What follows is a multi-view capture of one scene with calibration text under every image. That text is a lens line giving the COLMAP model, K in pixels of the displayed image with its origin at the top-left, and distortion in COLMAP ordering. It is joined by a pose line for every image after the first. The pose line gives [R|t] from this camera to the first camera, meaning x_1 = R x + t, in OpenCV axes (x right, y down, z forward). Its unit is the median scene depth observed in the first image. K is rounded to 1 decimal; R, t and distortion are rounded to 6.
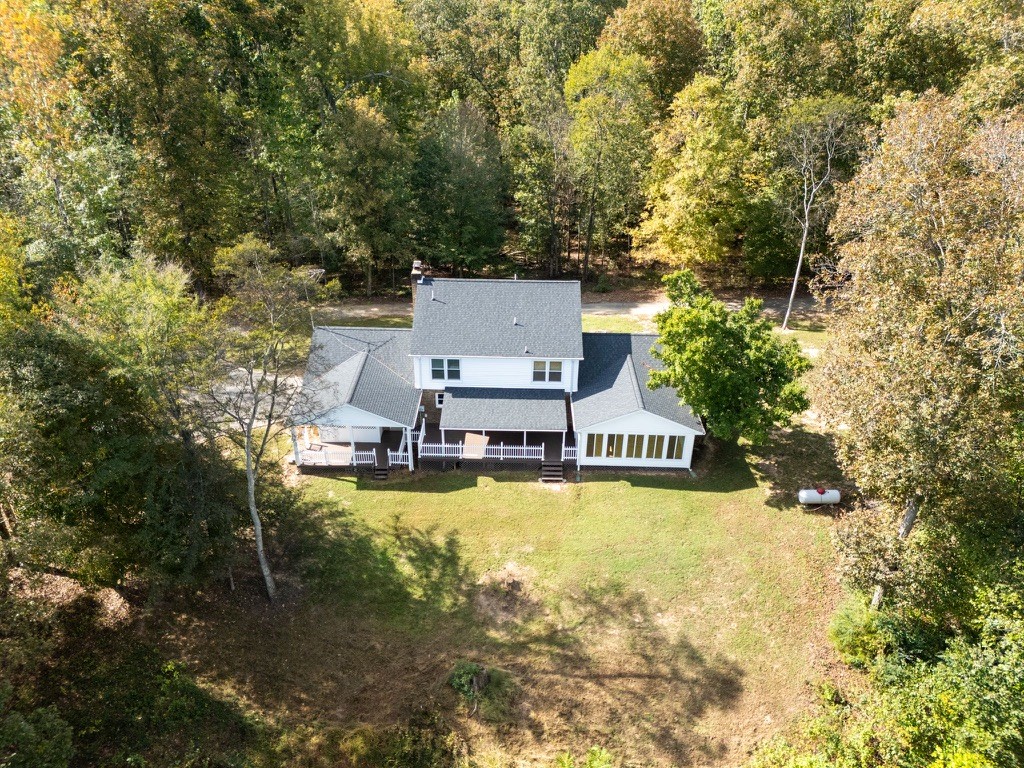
lens RADIAL K [[701.2, 0, 512.0], [0, 701.2, 384.0], [0, 0, 1]] dist [0.047418, 0.000004]
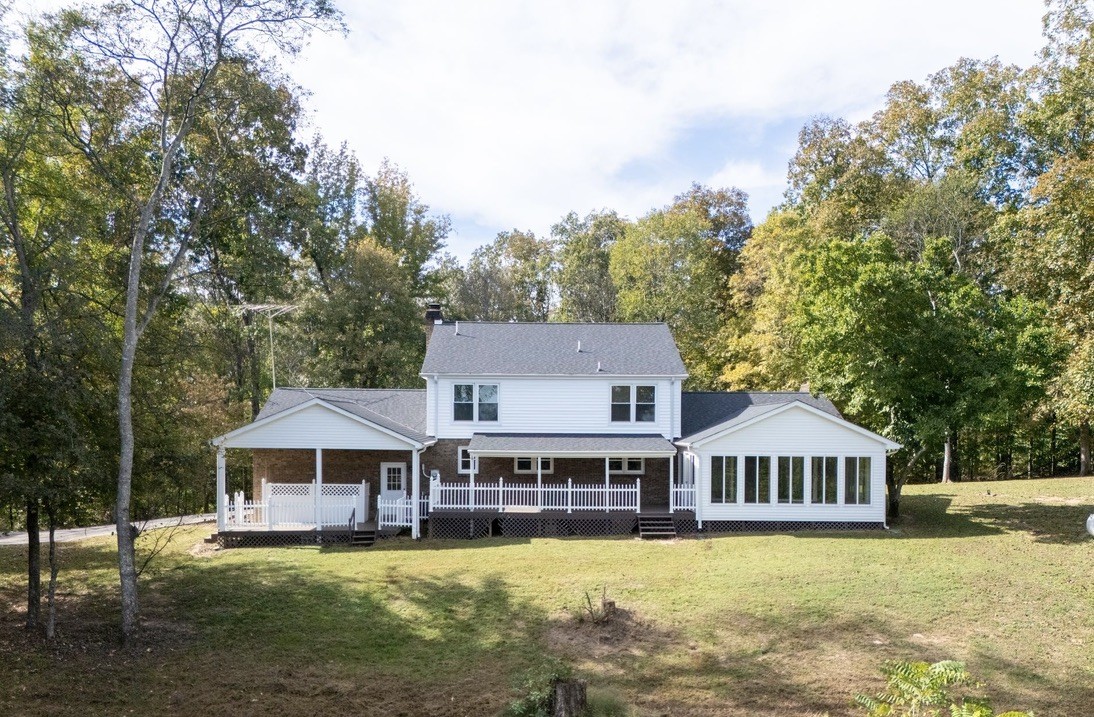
lens RADIAL K [[882.0, 0, 547.0], [0, 882.0, 358.5], [0, 0, 1]] dist [0.039308, 0.002774]
pose [[0.999531, -0.002881, 0.030502, -0.057209], [0.017300, 0.874739, -0.484285, 0.360166], [-0.025286, 0.484585, 0.874378, 0.285168]]
